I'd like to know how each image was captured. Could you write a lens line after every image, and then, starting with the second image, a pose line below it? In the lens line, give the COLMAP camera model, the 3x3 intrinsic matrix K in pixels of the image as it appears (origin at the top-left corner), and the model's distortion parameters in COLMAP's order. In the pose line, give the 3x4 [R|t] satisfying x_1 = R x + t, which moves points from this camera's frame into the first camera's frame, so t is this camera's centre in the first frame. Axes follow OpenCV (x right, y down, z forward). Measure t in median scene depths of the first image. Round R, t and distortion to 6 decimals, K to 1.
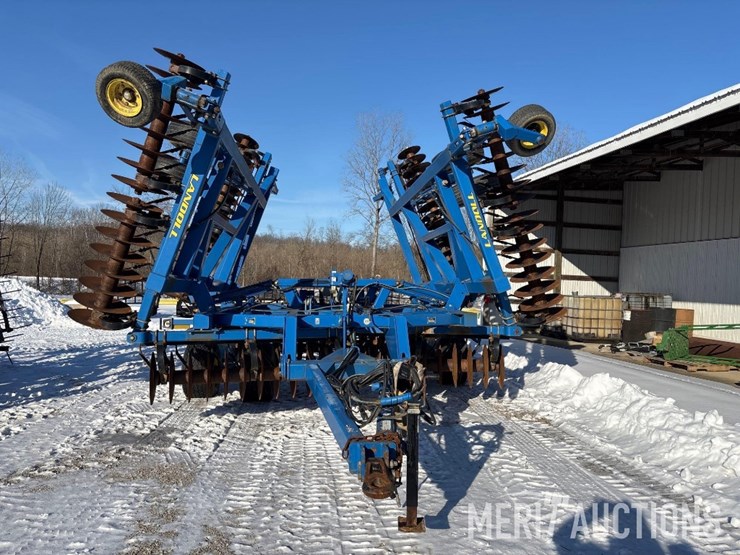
lens RADIAL K [[557.0, 0, 373.3], [0, 557.0, 286.9], [0, 0, 1]] dist [0.054534, -0.065431]
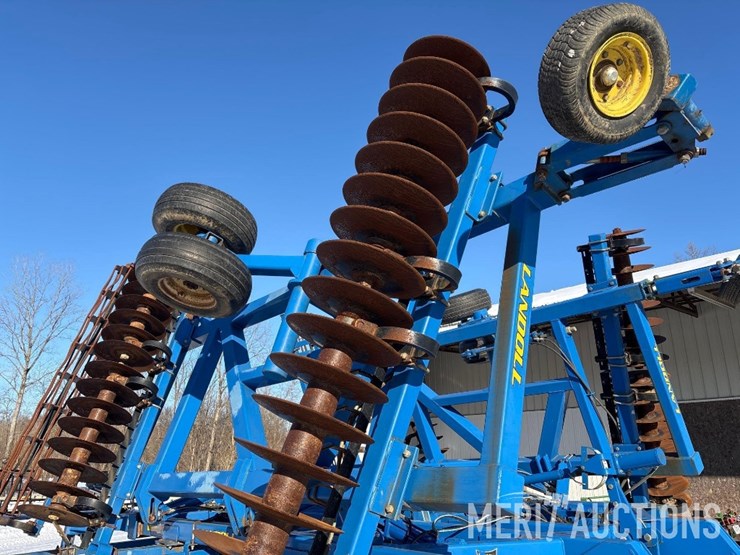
lens RADIAL K [[557.0, 0, 370.6], [0, 557.0, 279.2], [0, 0, 1]] dist [0.054534, -0.065431]
pose [[0.824746, 0.139255, 0.548090, -0.619816], [0.037147, 0.953772, -0.298226, -0.031422], [-0.564282, 0.266320, 0.781447, 0.578890]]
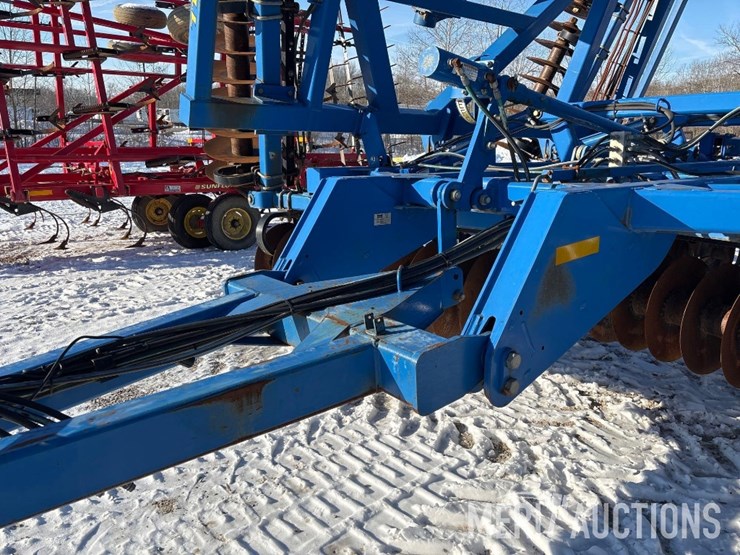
lens RADIAL K [[557.0, 0, 381.7], [0, 557.0, 282.2], [0, 0, 1]] dist [0.054534, -0.065431]
pose [[0.554274, 0.190891, -0.810149, 0.224011], [0.001207, 0.973160, 0.230126, 0.029162], [0.832333, -0.128531, 0.539167, 0.696071]]
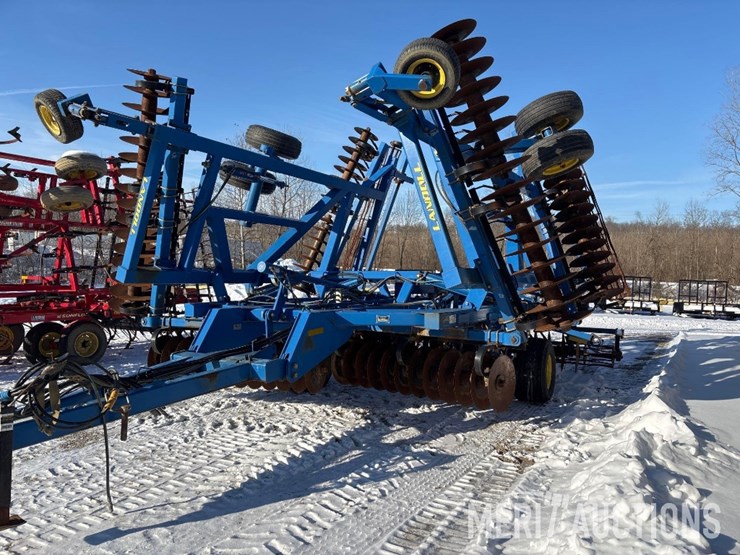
lens RADIAL K [[557.0, 0, 381.4], [0, 557.0, 279.6], [0, 0, 1]] dist [0.054534, -0.065431]
pose [[0.812341, 0.005837, -0.583154, 0.611822], [-0.004720, 0.999983, 0.003434, -0.003422], [0.583164, -0.000037, 0.812354, 0.312484]]
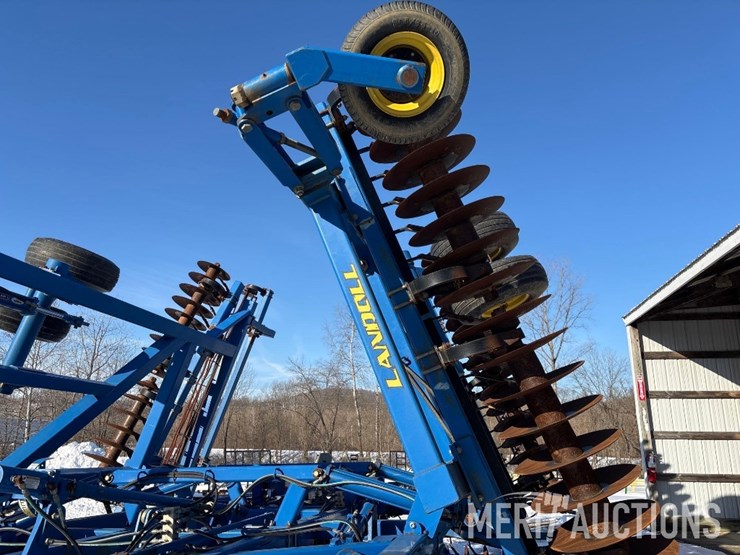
lens RADIAL K [[557.0, 0, 366.1], [0, 557.0, 284.7], [0, 0, 1]] dist [0.054534, -0.065431]
pose [[0.940950, -0.121694, -0.315918, 0.325129], [0.026839, 0.957038, -0.288719, -0.027276], [0.337481, 0.263191, 0.903790, 0.617566]]
